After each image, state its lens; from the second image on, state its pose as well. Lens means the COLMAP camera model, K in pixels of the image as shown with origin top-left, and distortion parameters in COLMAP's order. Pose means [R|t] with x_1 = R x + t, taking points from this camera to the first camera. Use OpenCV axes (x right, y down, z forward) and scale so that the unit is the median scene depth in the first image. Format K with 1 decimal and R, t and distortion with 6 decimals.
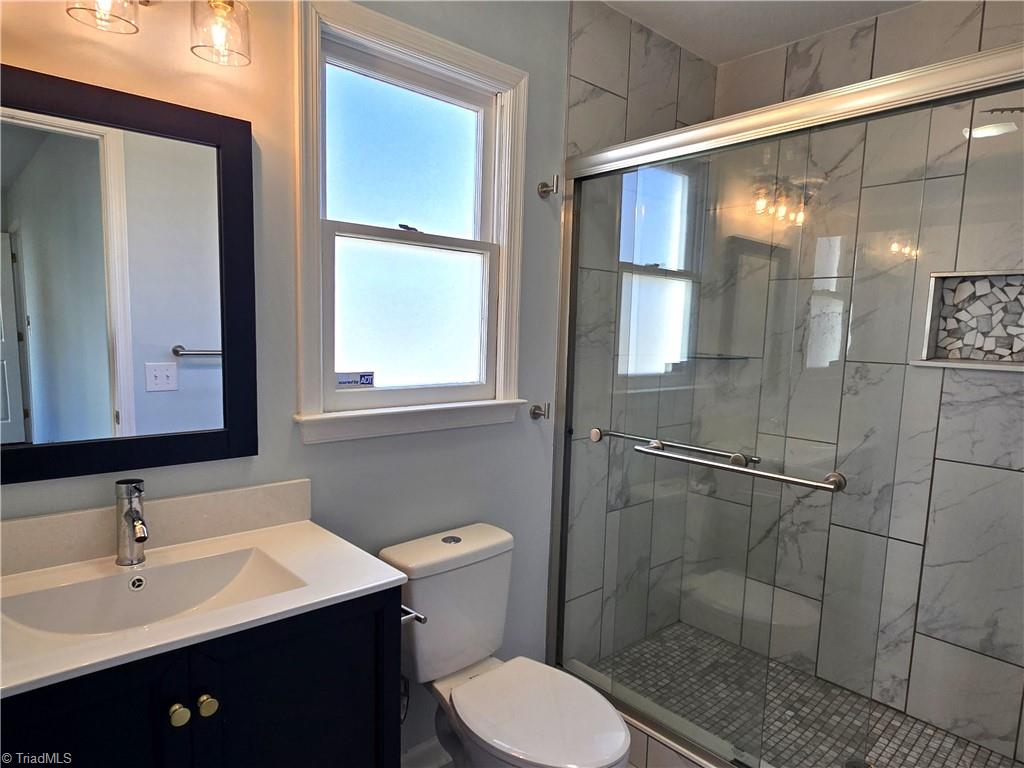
lens RADIAL K [[651.9, 0, 508.2], [0, 651.9, 404.9], [0, 0, 1]] dist [-0.005339, 0.002046]
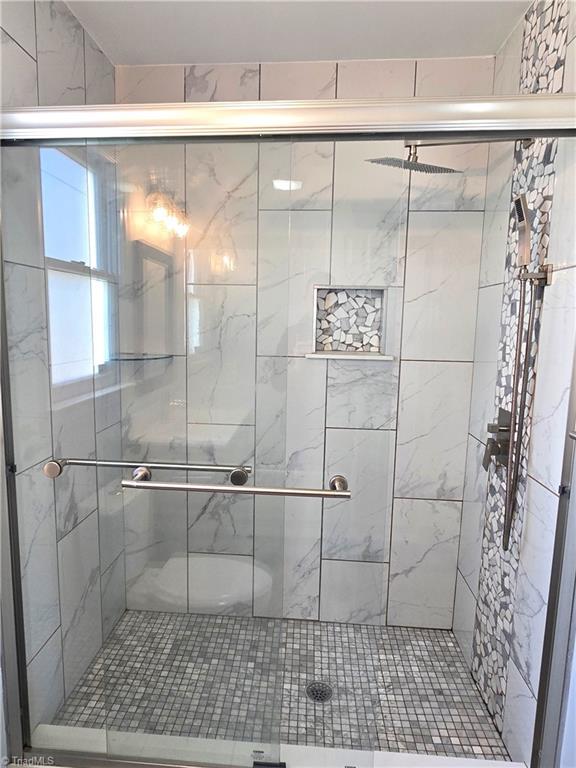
lens RADIAL K [[488.9, 0, 298.7], [0, 488.9, 387.4], [0, 0, 1]] dist [-0.005339, 0.002046]
pose [[0.718248, -0.104280, 0.687929, -0.050331], [0.081985, 0.994502, 0.065153, -0.064046], [-0.690941, 0.009604, 0.722848, 0.309241]]
